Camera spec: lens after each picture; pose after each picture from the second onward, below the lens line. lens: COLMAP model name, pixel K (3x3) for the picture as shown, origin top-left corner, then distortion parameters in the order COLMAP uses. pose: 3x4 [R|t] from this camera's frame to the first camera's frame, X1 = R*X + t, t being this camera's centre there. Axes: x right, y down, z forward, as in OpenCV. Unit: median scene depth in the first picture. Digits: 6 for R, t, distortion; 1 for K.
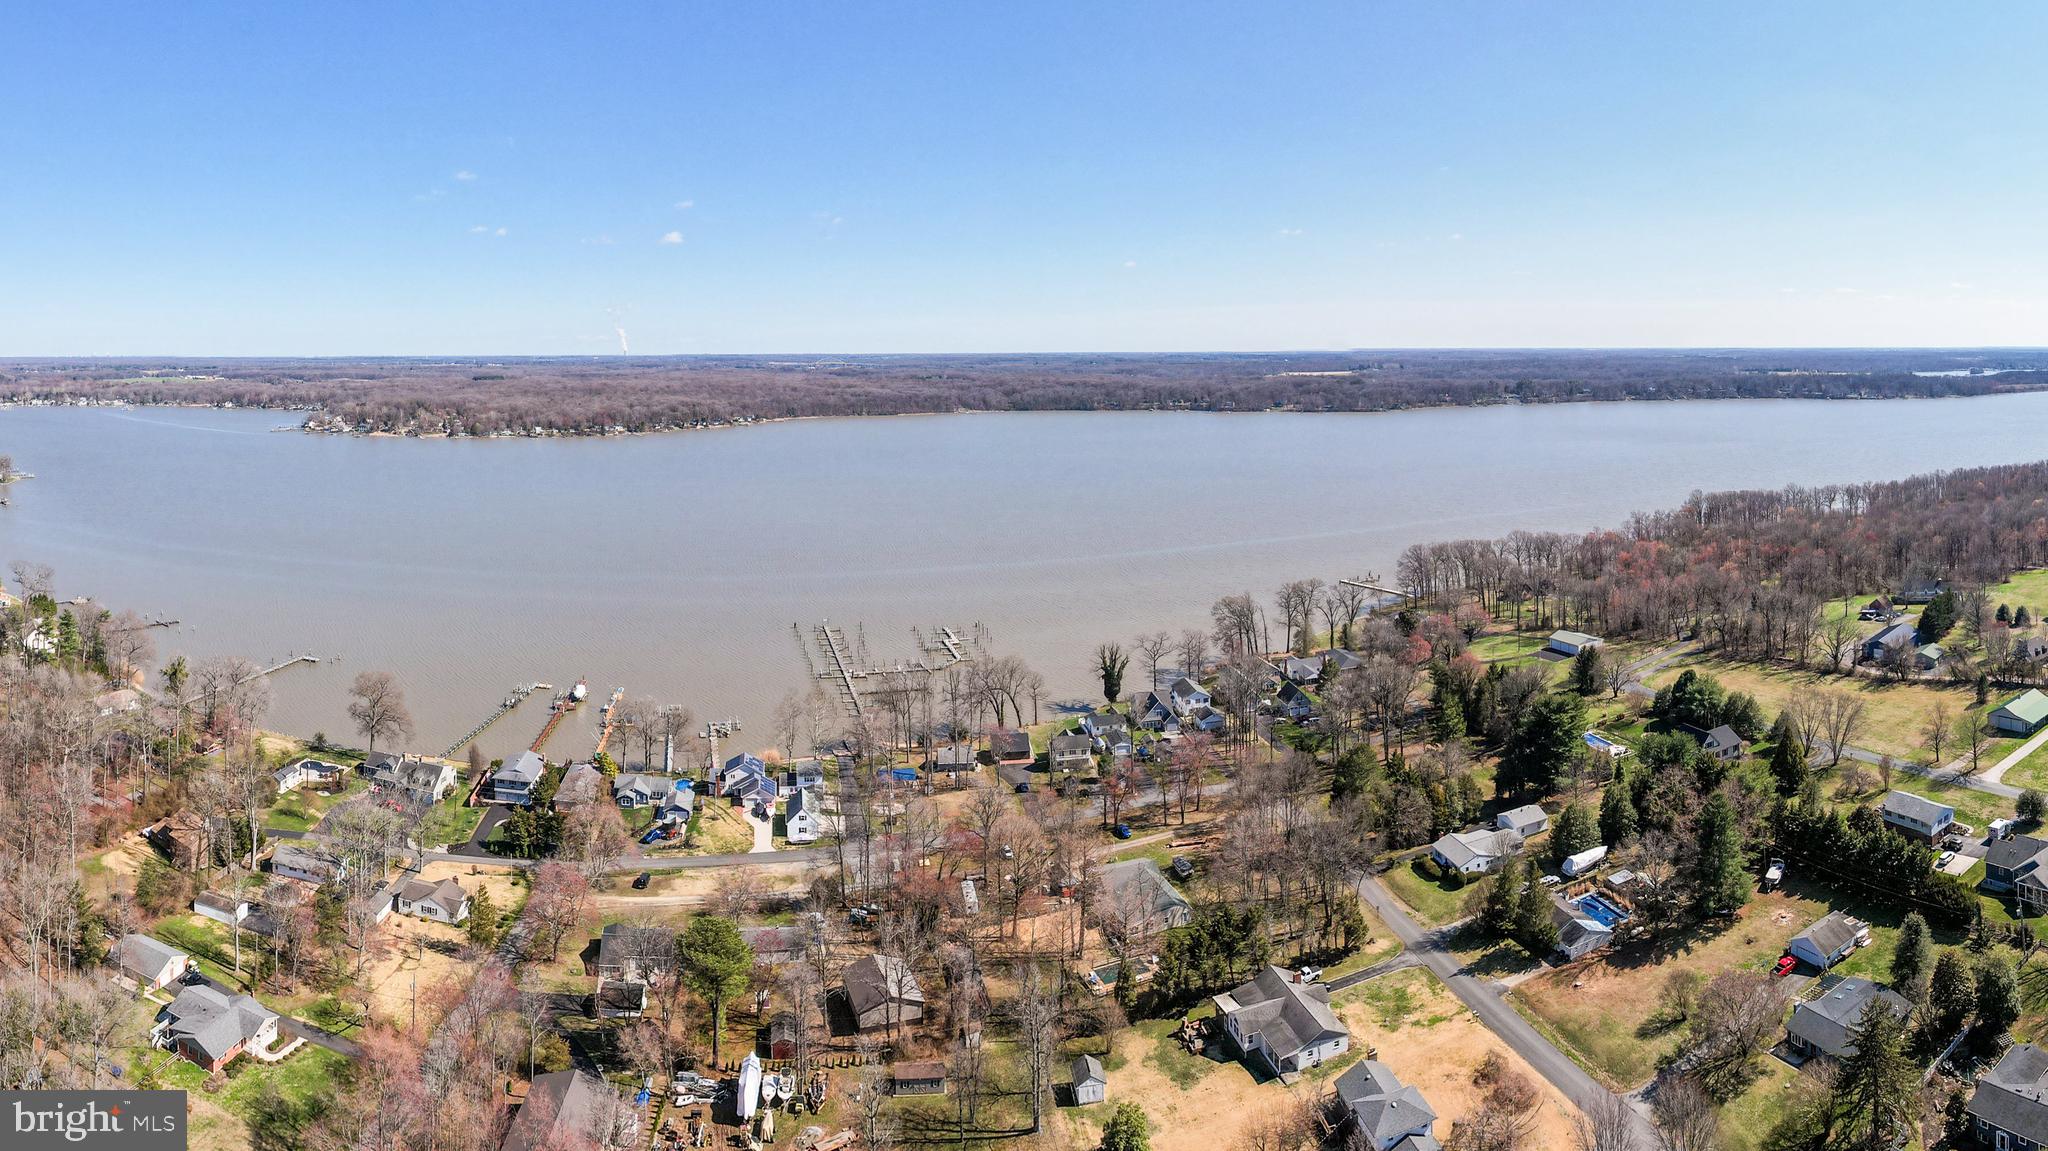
lens RADIAL K [[1036.9, 0, 1024.0], [0, 1036.9, 575.5], [0, 0, 1]] dist [0.000005, -0.000004]
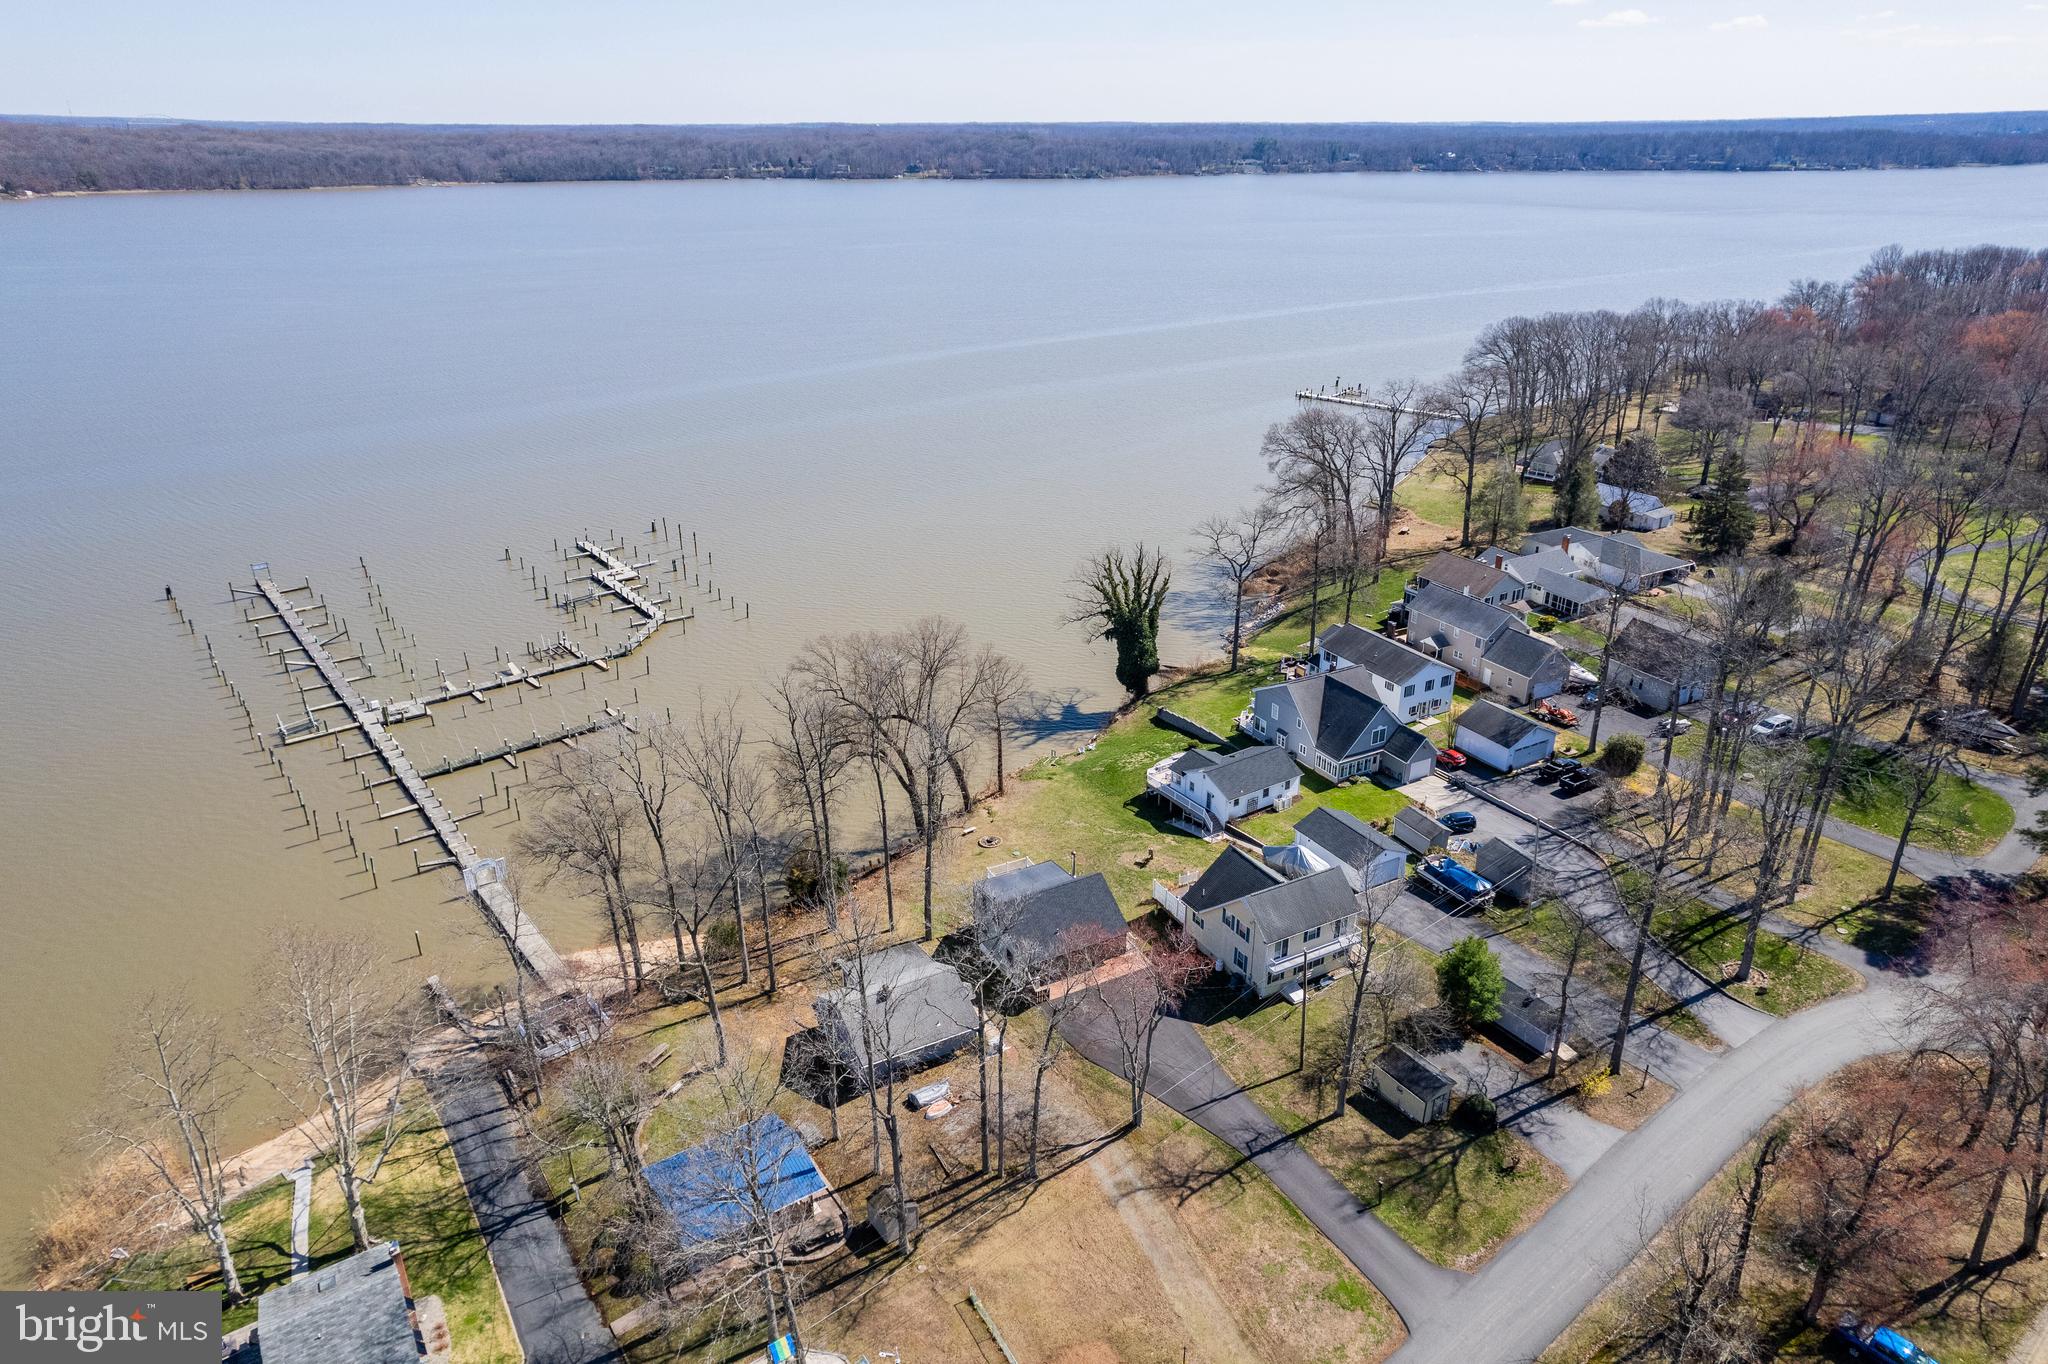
lens RADIAL K [[1293.7, 0, 1033.0], [0, 1293.7, 684.0], [0, 0, 1]] dist [-0.008638, -0.000112]
pose [[0.931653, -0.144786, 0.333257, -0.113583], [0.077229, 0.975129, 0.207749, 0.013635], [-0.355048, -0.167813, 0.919663, 0.567655]]
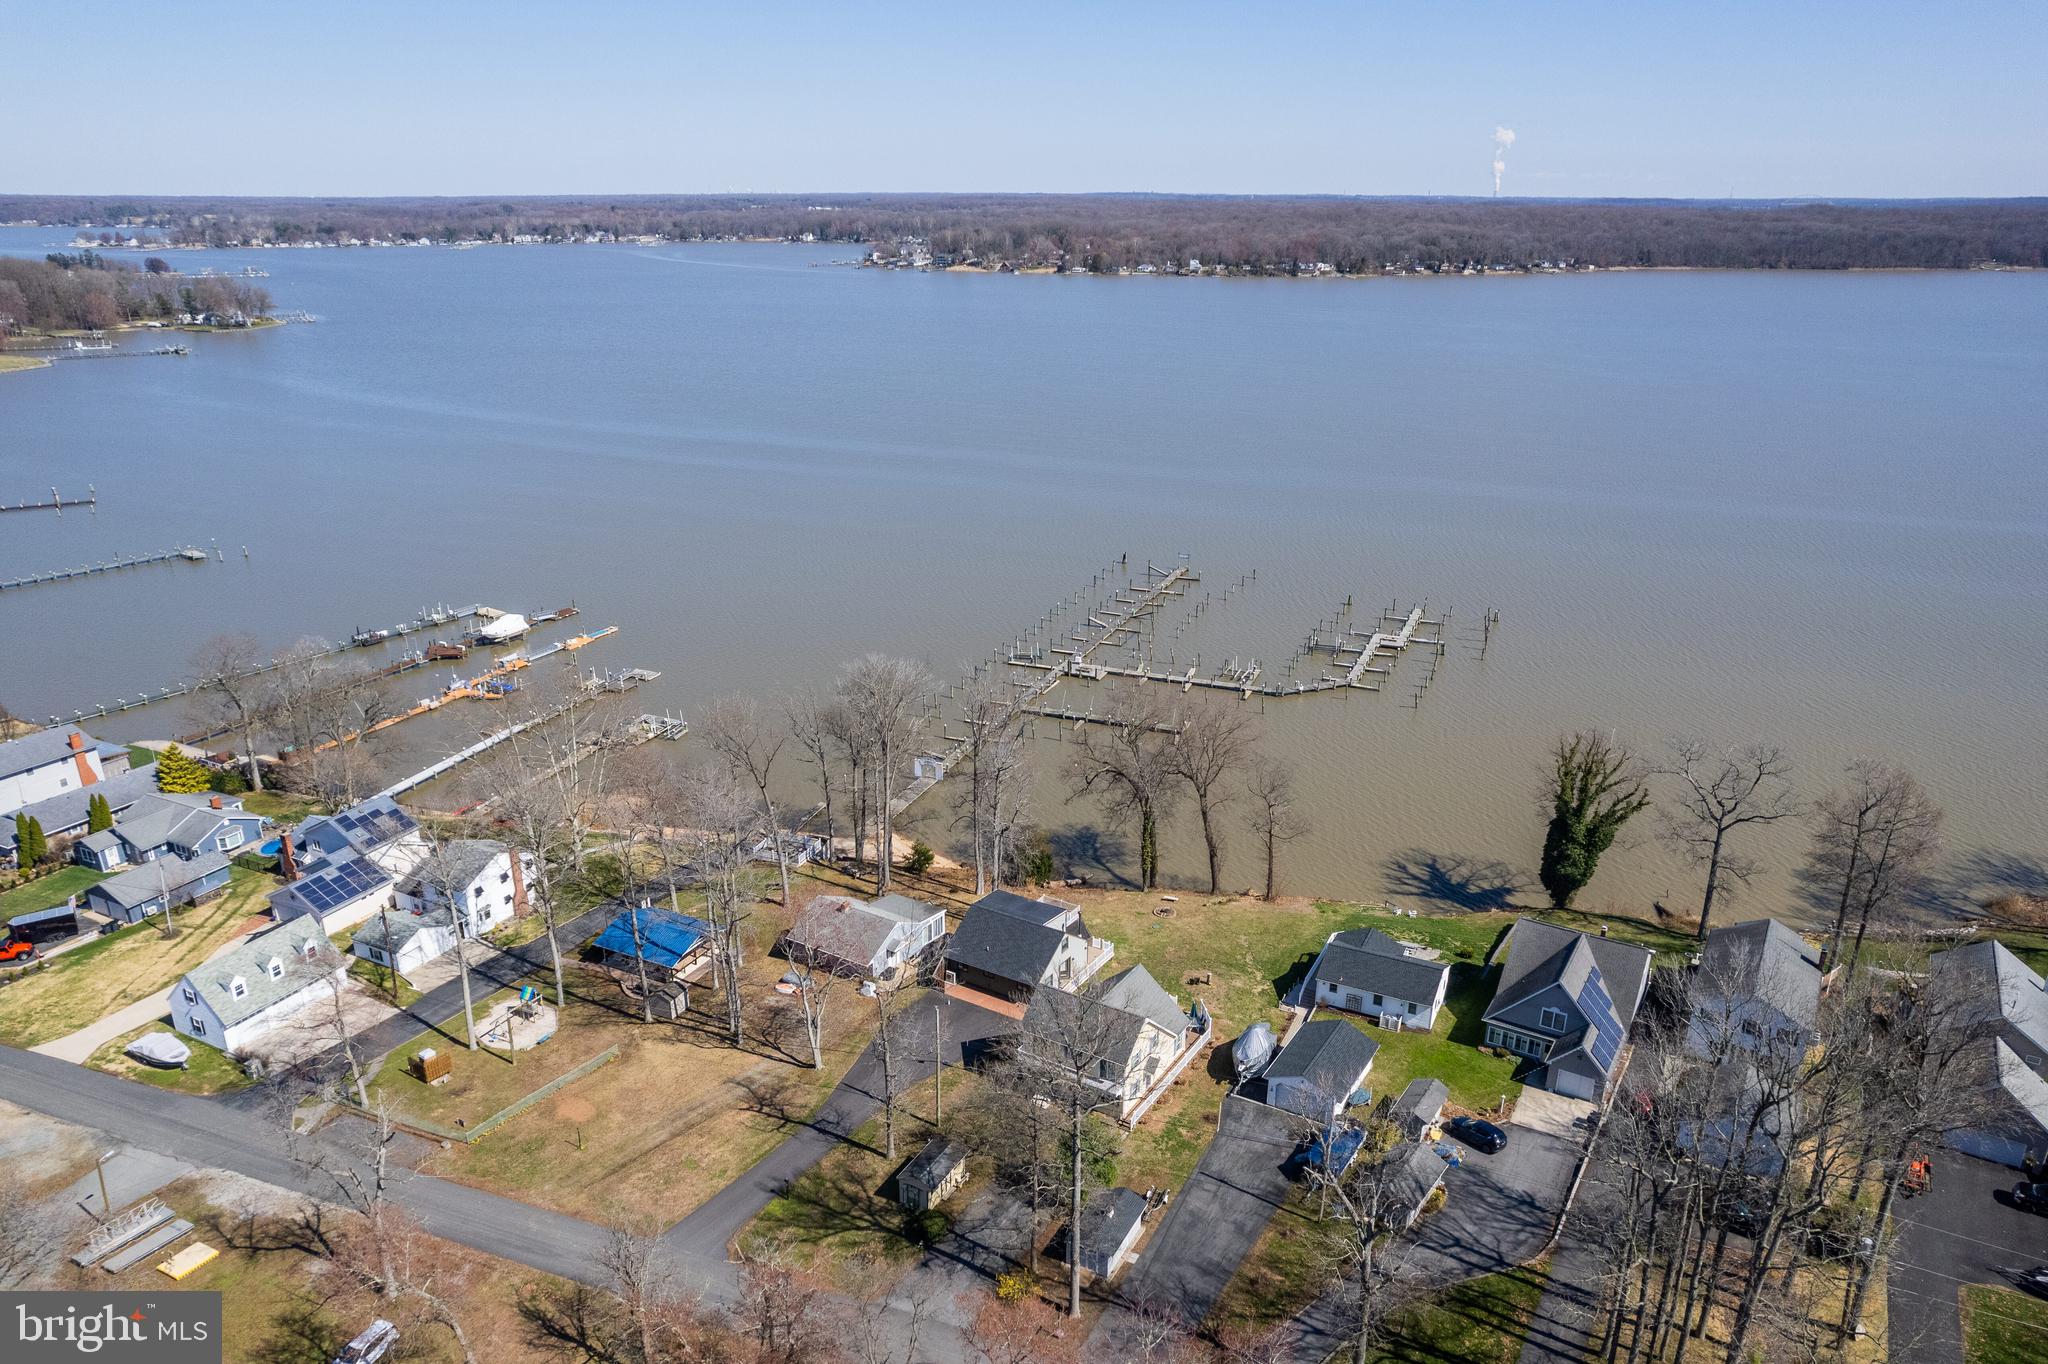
lens RADIAL K [[1409.7, 0, 1024.0], [0, 1409.7, 682.0], [0, 0, 1]] dist [-0.037143, 0.001265]
pose [[0.770820, 0.213812, -0.600101, 0.203172], [-0.138622, 0.975718, 0.169585, 0.002541], [0.621788, -0.047533, 0.781742, 0.558029]]
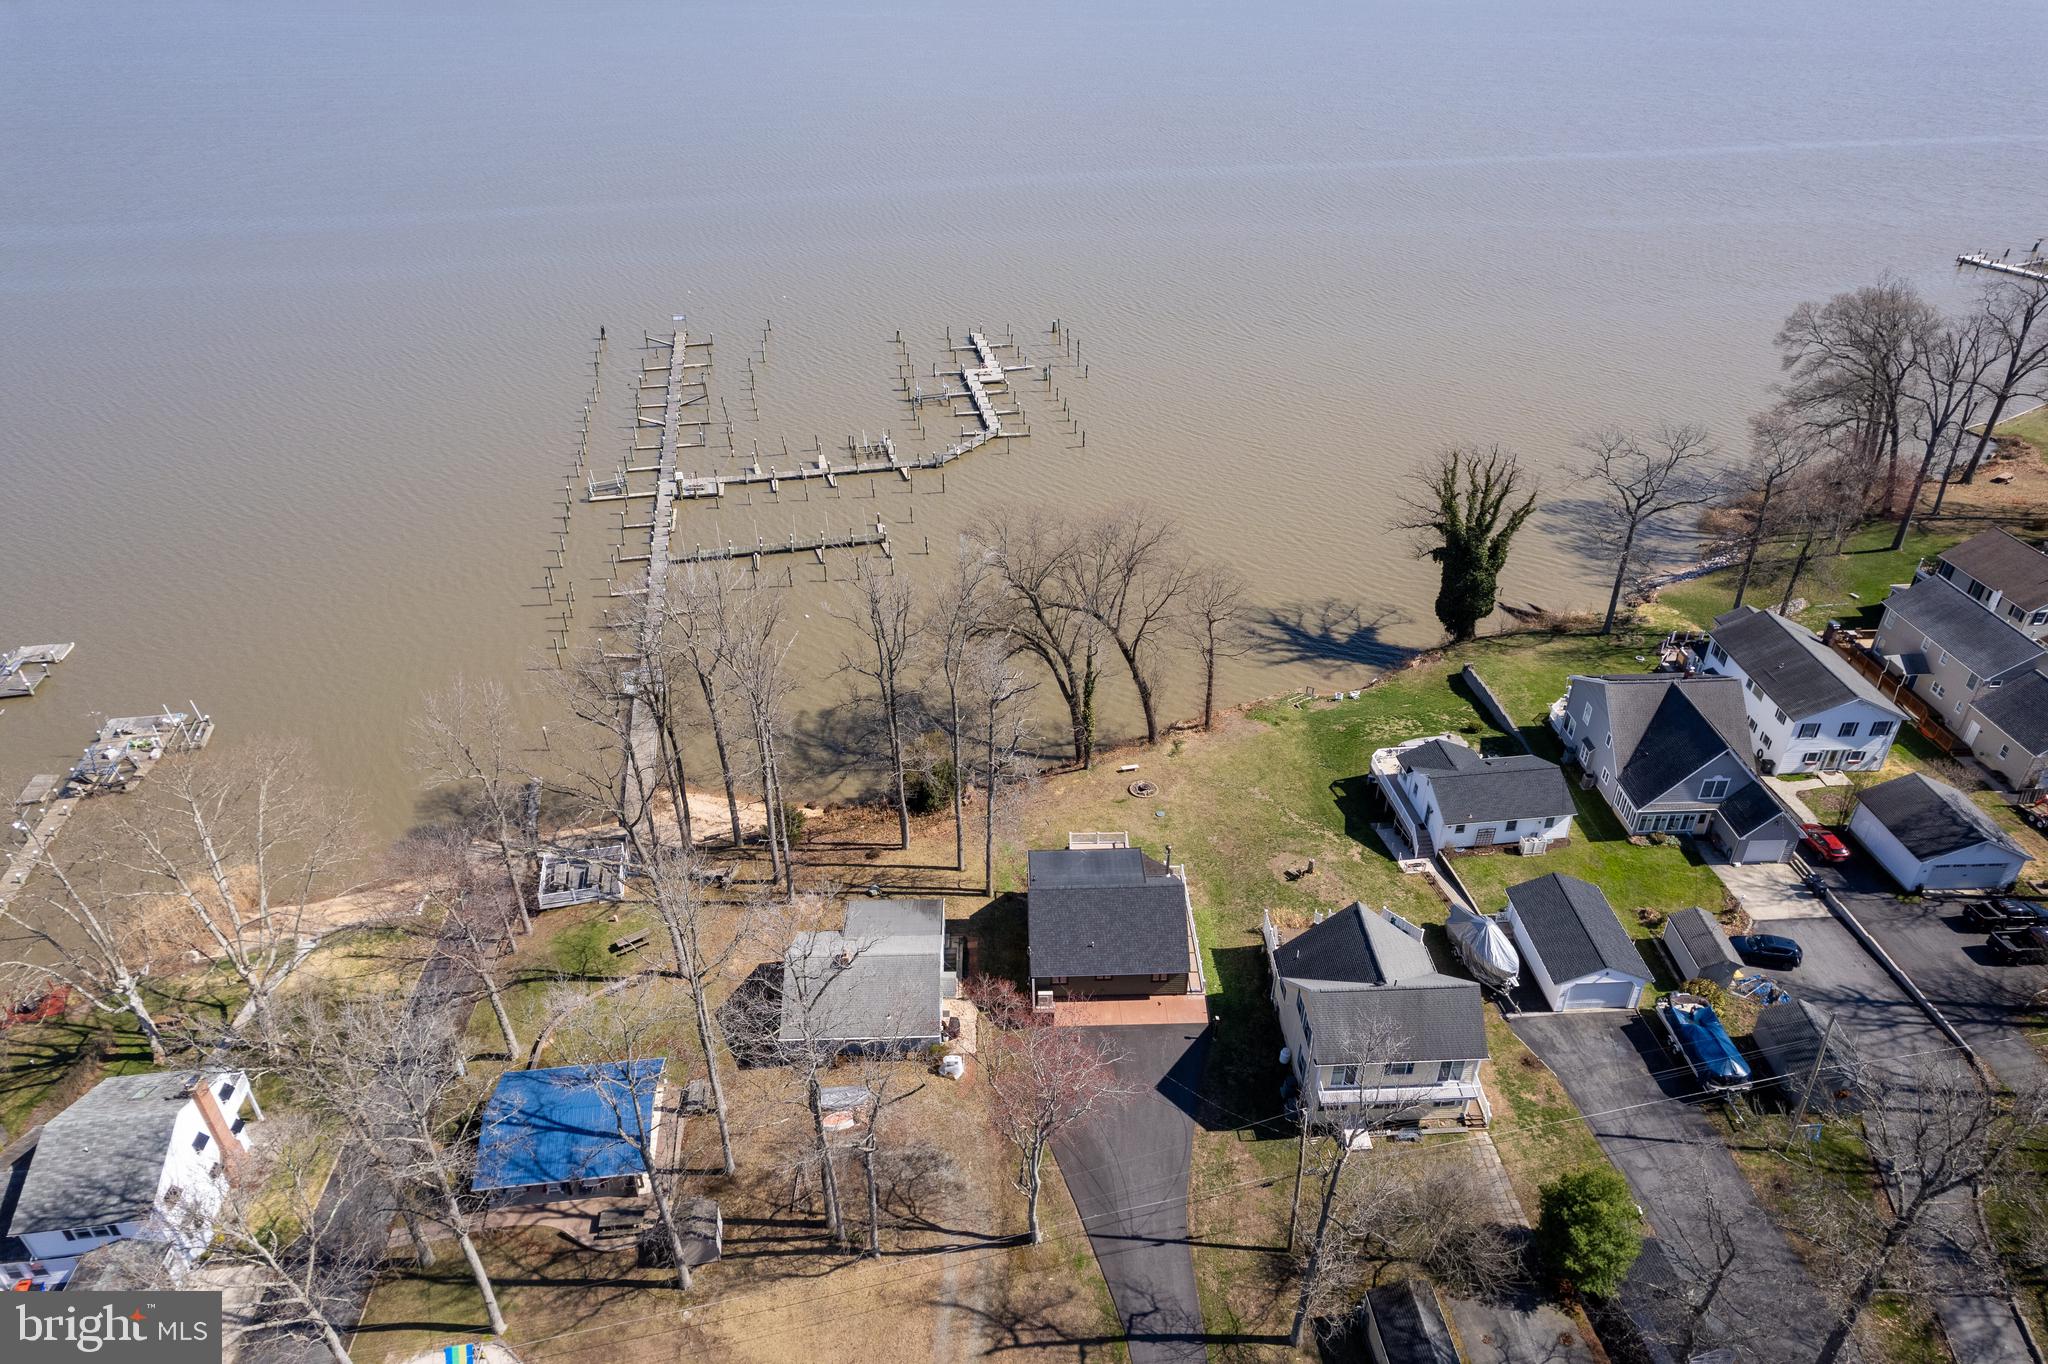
lens RADIAL K [[1309.1, 0, 1028.4], [0, 1309.1, 690.6], [0, 0, 1]] dist [-0.069349, 0.075952]
pose [[0.994963, 0.051325, -0.086105, -0.006565], [-0.018959, 0.939824, 0.341132, 0.009312], [0.098432, -0.337781, 0.936064, 0.628362]]
